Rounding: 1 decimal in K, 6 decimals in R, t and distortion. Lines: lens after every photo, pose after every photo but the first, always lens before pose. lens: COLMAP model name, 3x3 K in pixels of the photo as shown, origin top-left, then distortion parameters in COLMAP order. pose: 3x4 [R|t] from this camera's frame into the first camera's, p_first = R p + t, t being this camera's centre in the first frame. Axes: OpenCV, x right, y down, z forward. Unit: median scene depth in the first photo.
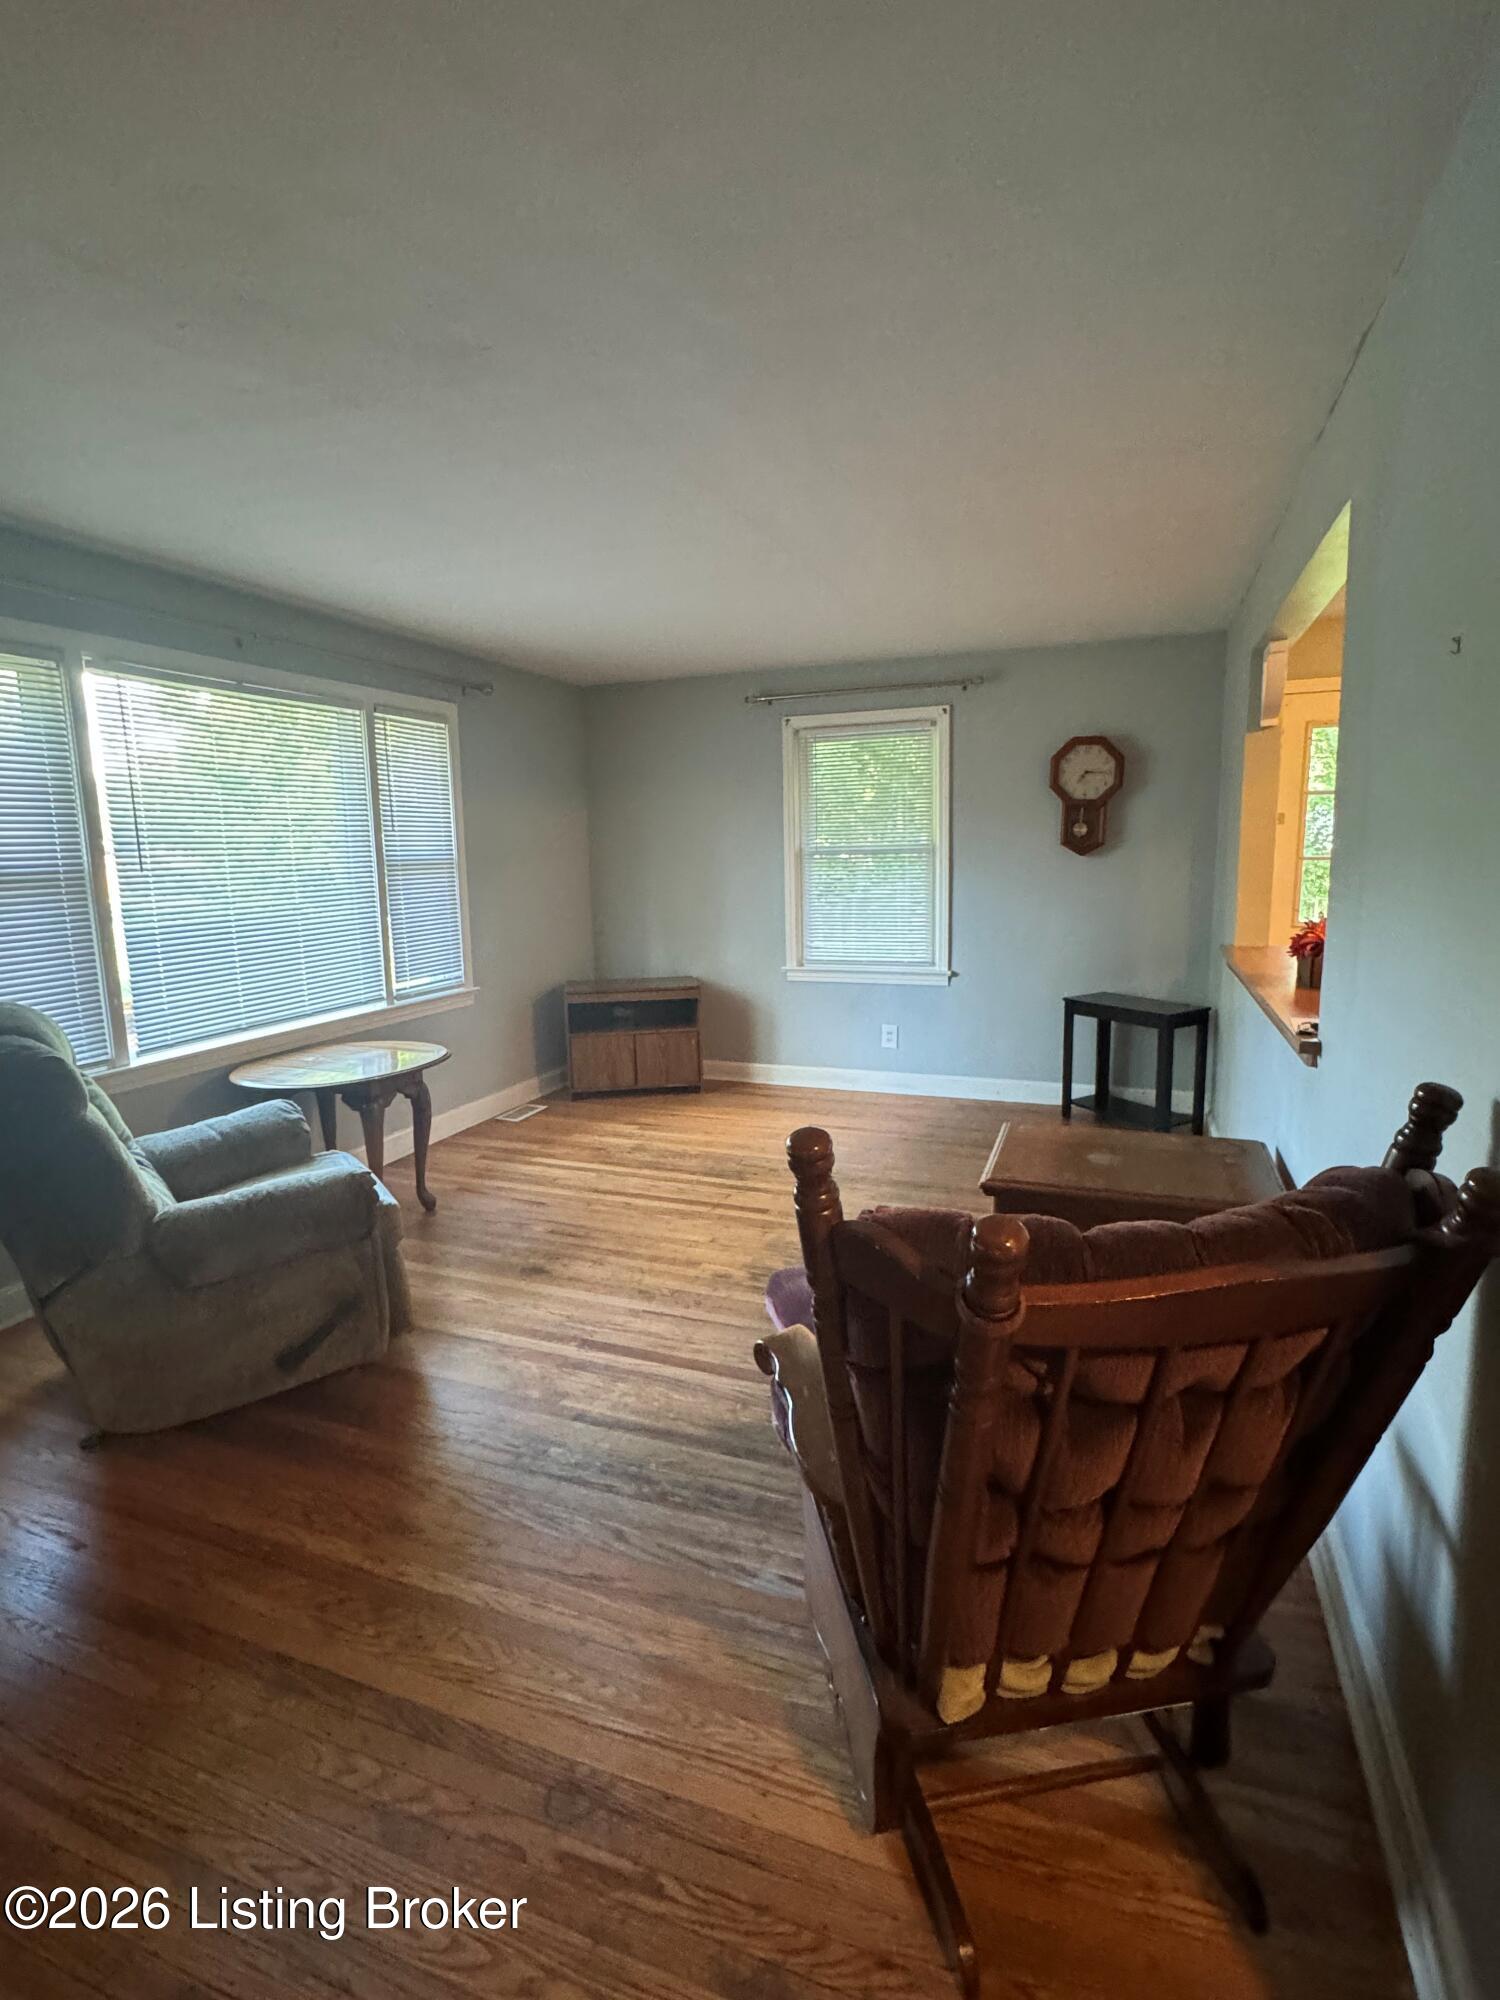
lens RADIAL K [[986.9, 0, 751.2], [0, 986.9, 999.4], [0, 0, 1]] dist [-0.000053, 0.000010]
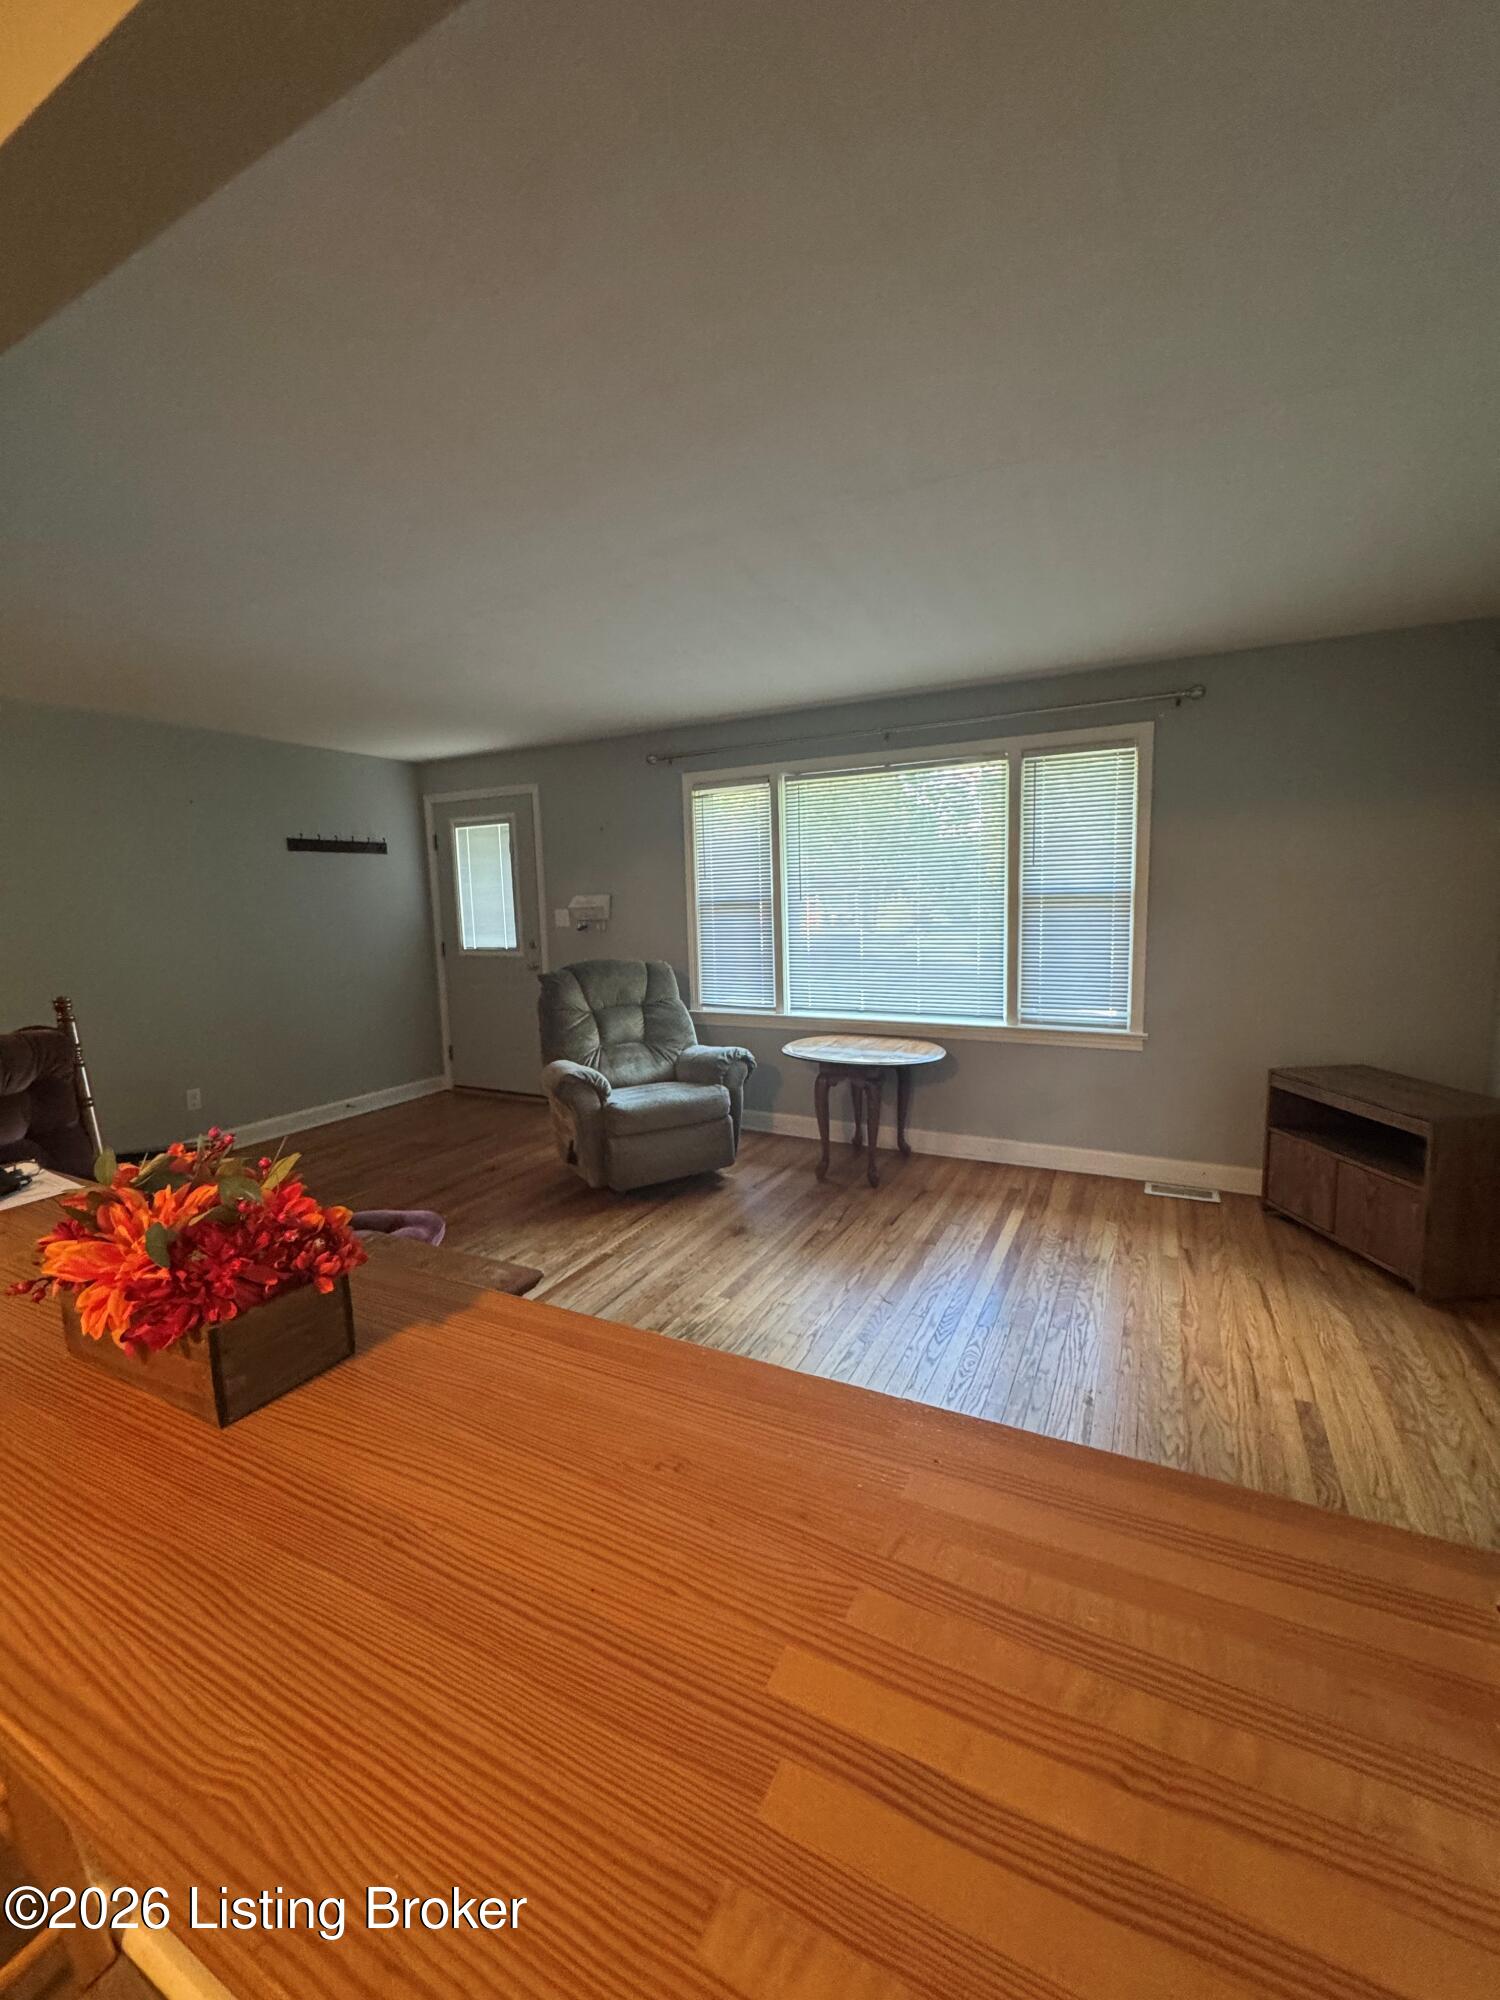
lens RADIAL K [[795.1, 0, 752.8], [0, 795.1, 997.8], [0, 0, 1]] dist [-0.002607, 0.000667]
pose [[-0.115642, 0.140921, -0.983244, 0.530006], [-0.130821, 0.979101, 0.155714, -0.123514], [0.984638, 0.146636, -0.094790, 0.793916]]
